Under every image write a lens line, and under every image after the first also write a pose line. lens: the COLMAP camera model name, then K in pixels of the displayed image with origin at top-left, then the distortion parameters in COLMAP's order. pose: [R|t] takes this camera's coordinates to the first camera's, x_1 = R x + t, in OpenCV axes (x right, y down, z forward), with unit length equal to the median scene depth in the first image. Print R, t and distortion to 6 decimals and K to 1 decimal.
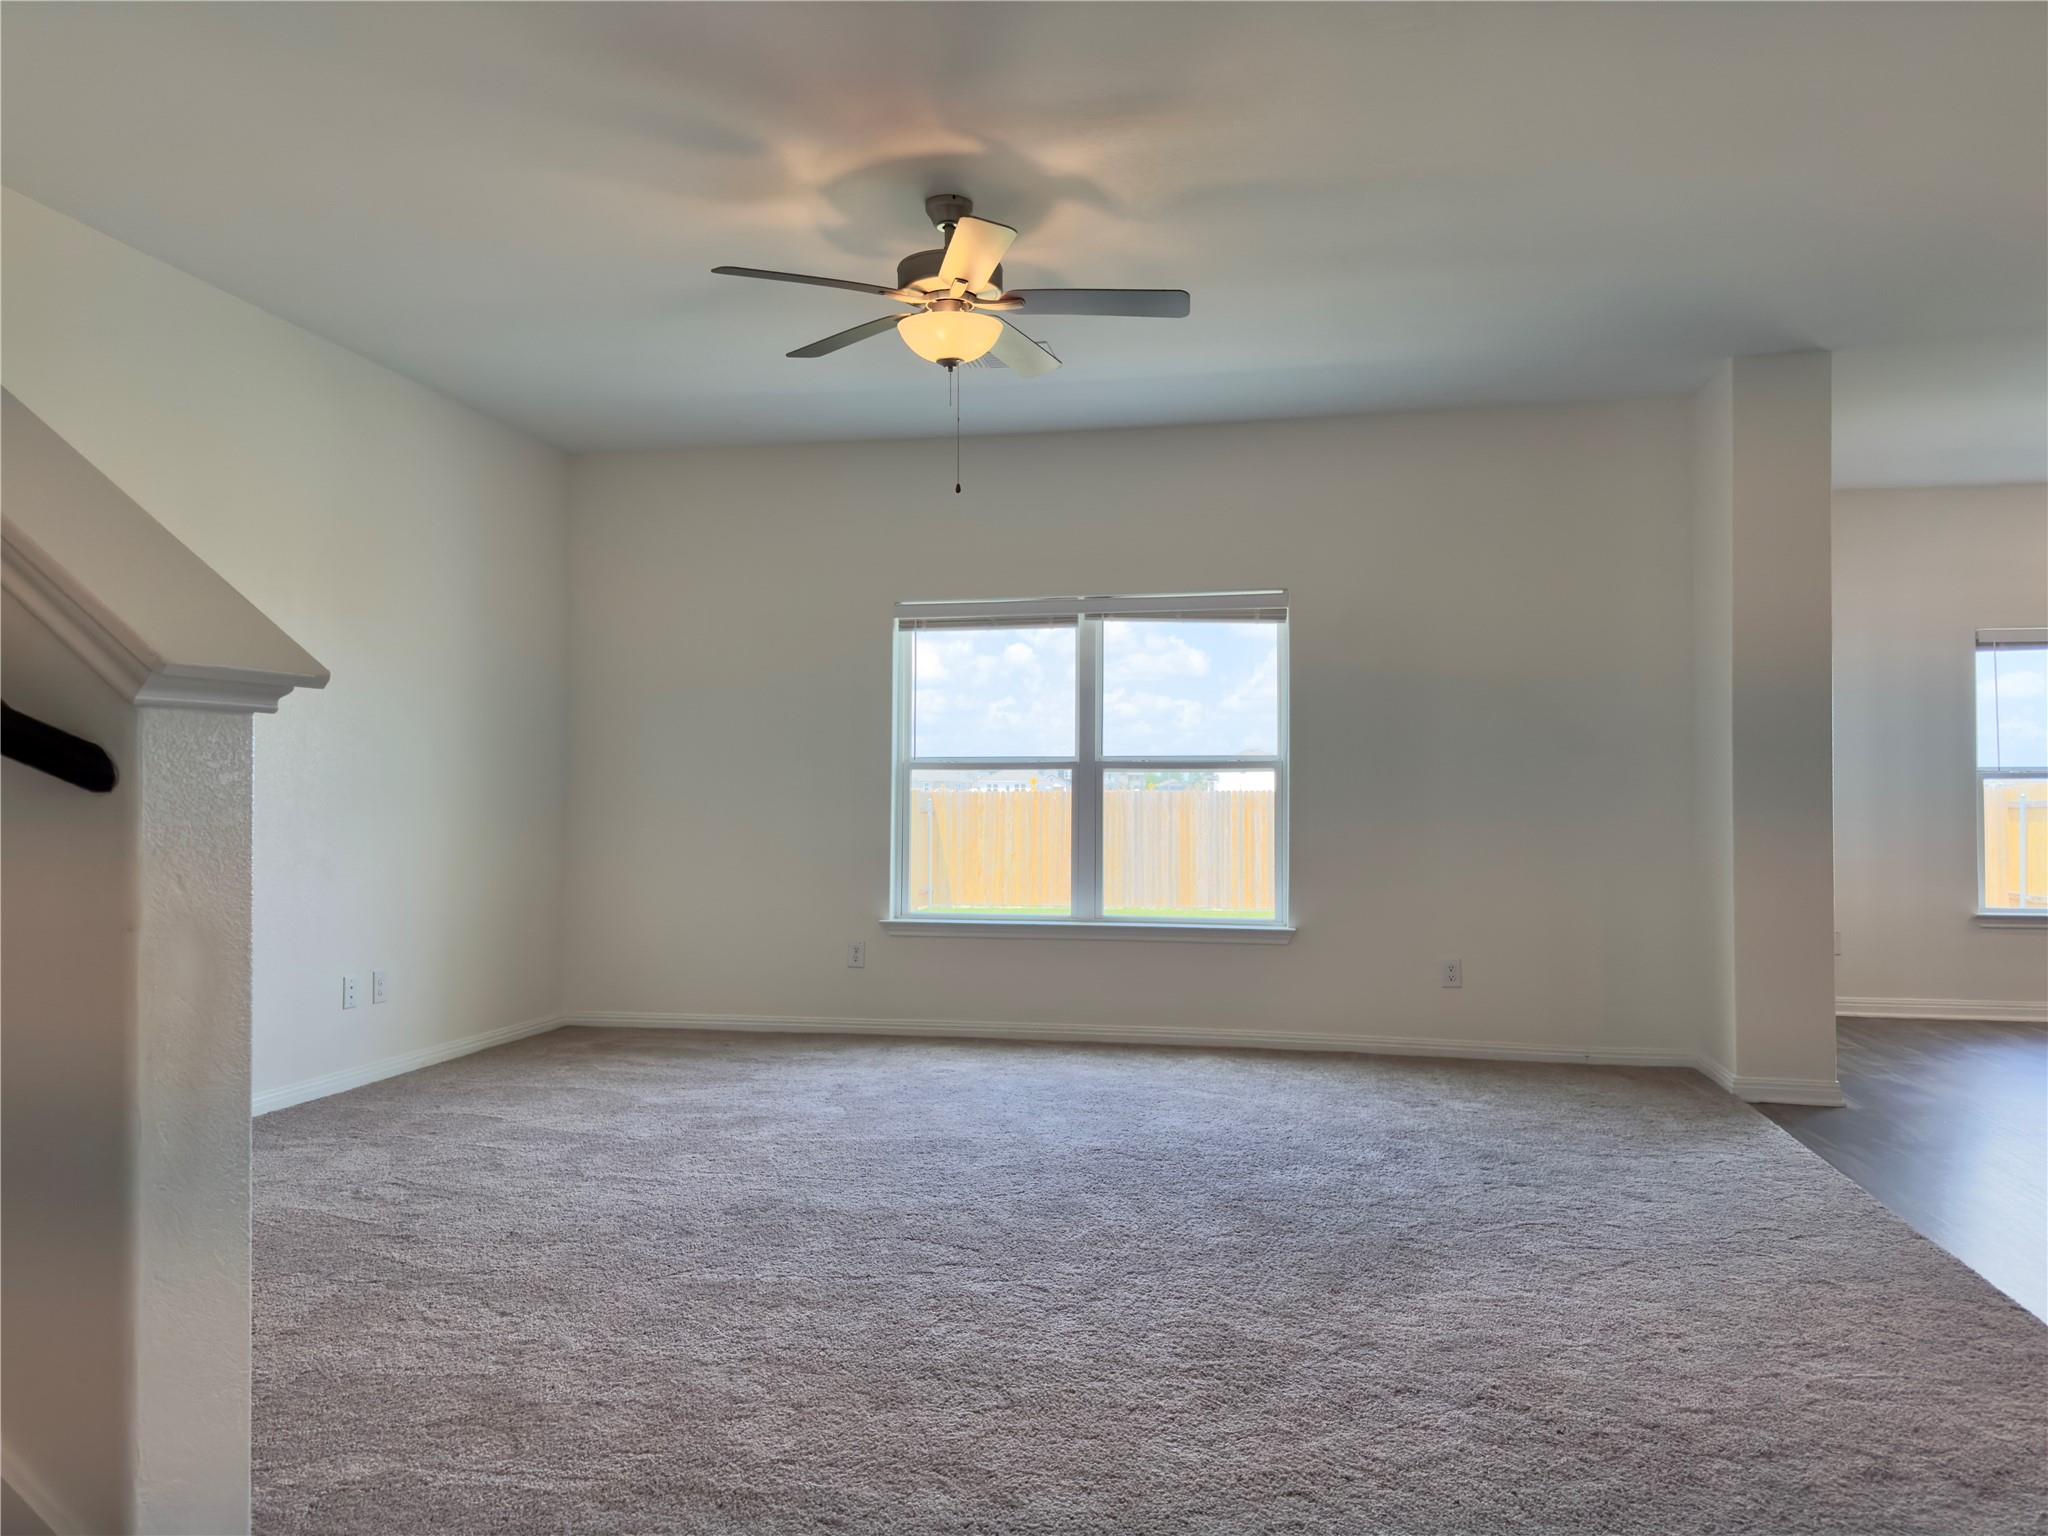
lens RADIAL K [[1456.6, 0, 1010.2], [0, 1456.6, 765.9], [0, 0, 1]] dist [0.039242, -0.041378]
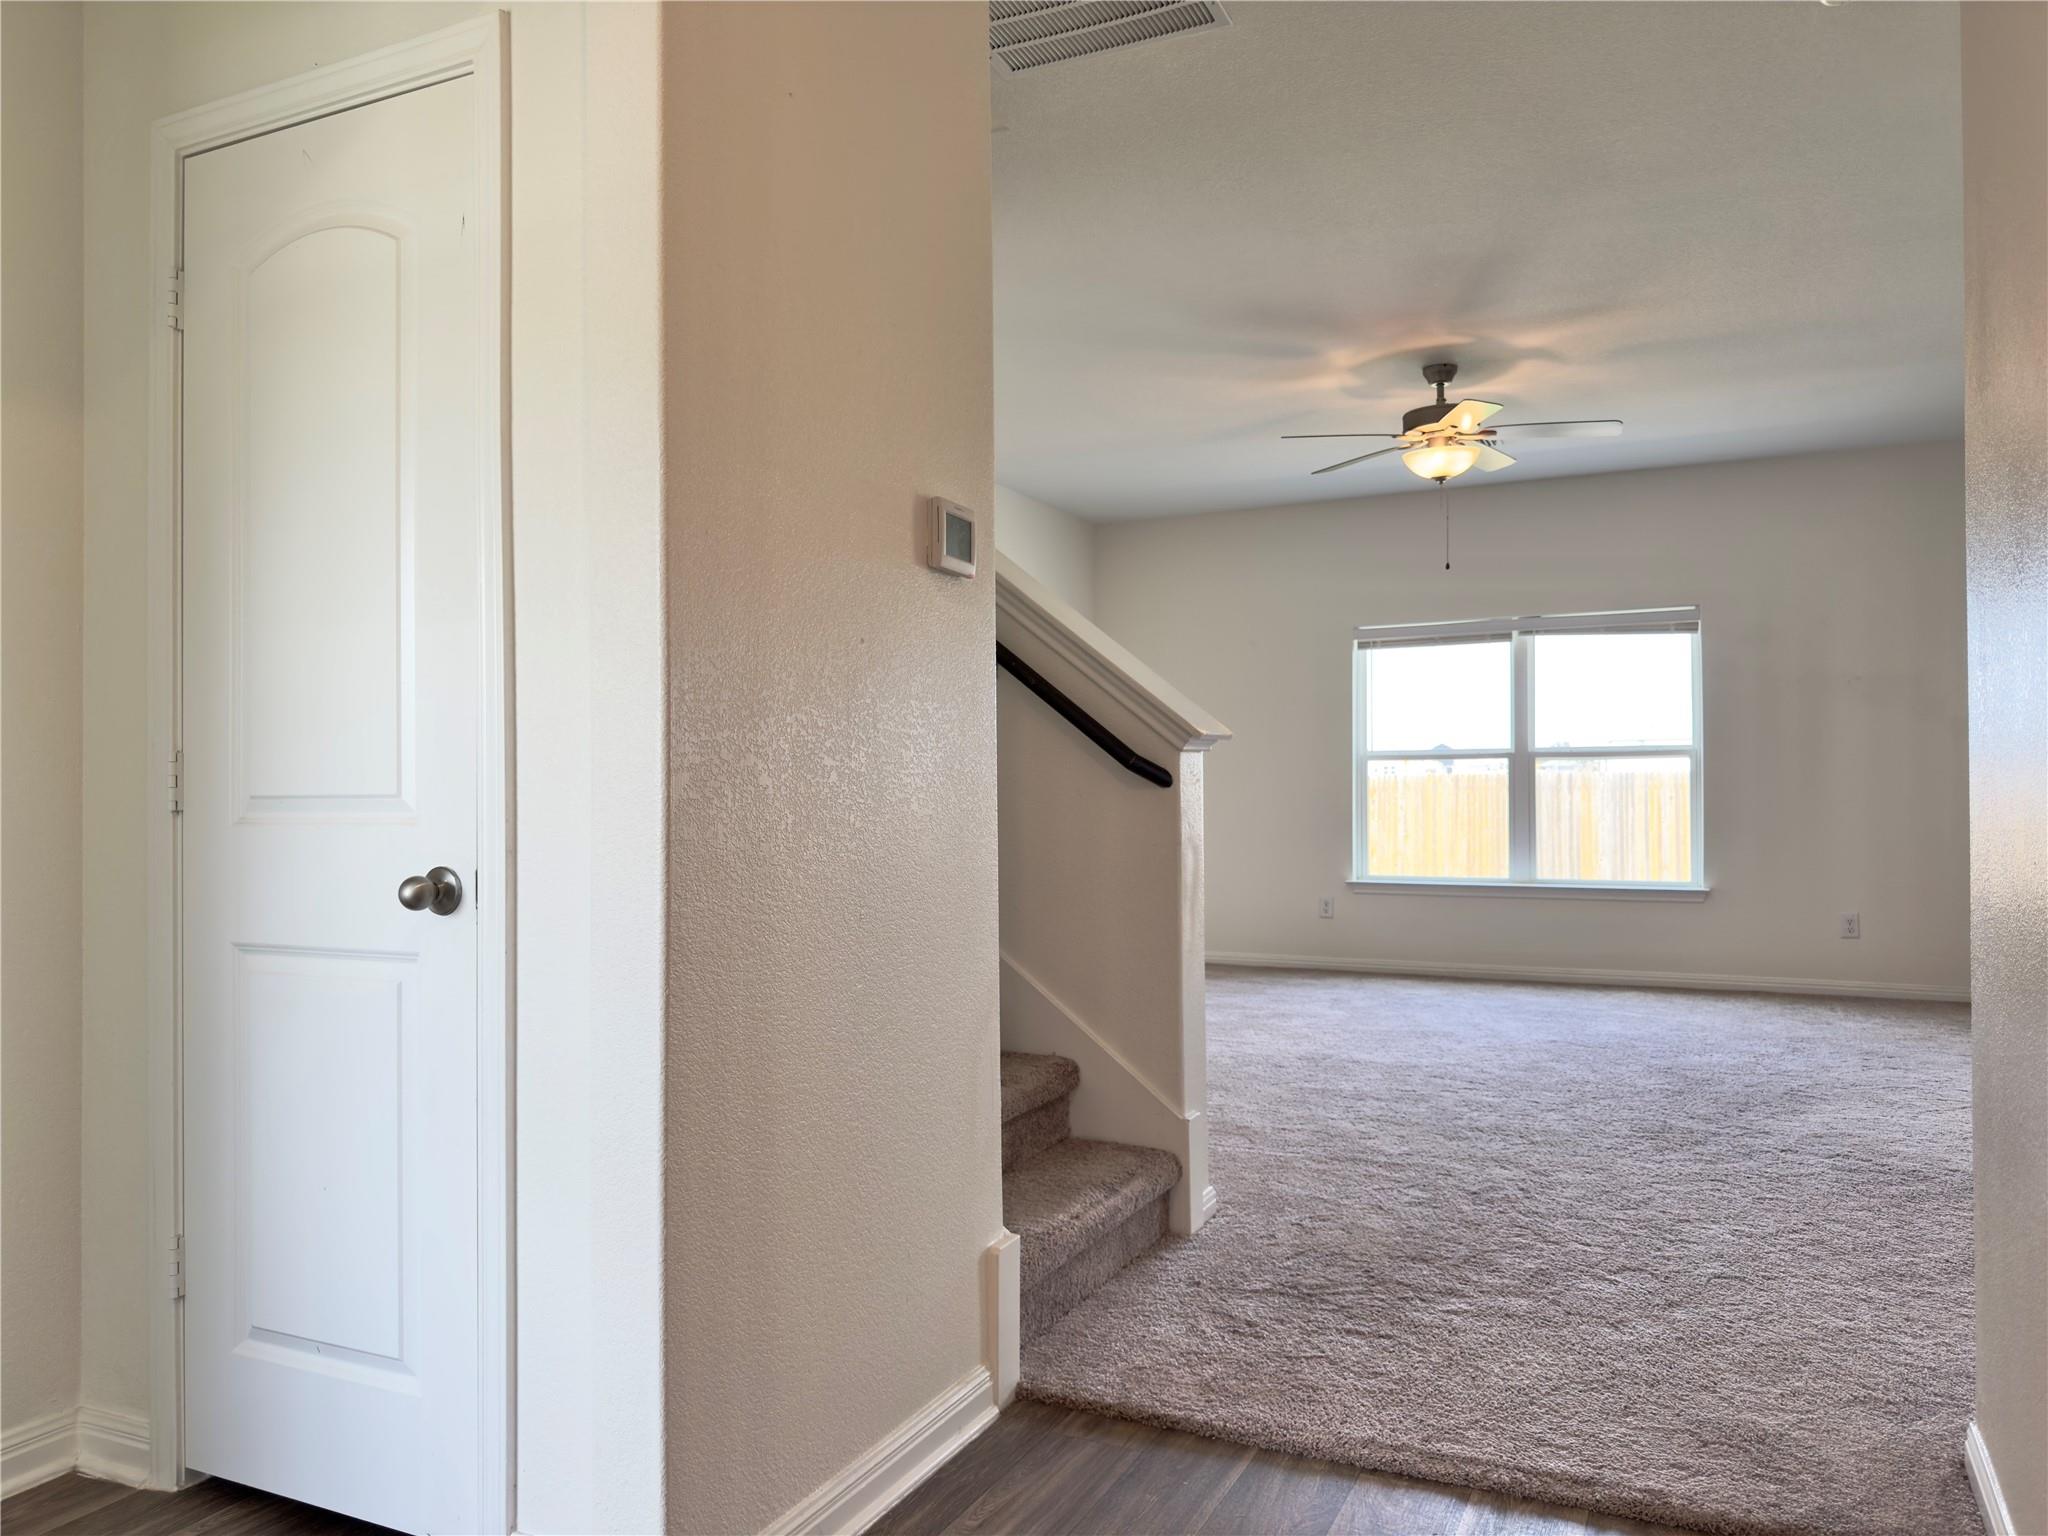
lens RADIAL K [[1456.6, 0, 1017.7], [0, 1456.6, 764.6], [0, 0, 1]] dist [0.039242, -0.041378]
pose [[0.969978, -0.010751, -0.242956, -0.077250], [0.013367, 0.999869, 0.009120, -0.012957], [0.242826, -0.012094, 0.969995, -0.382260]]
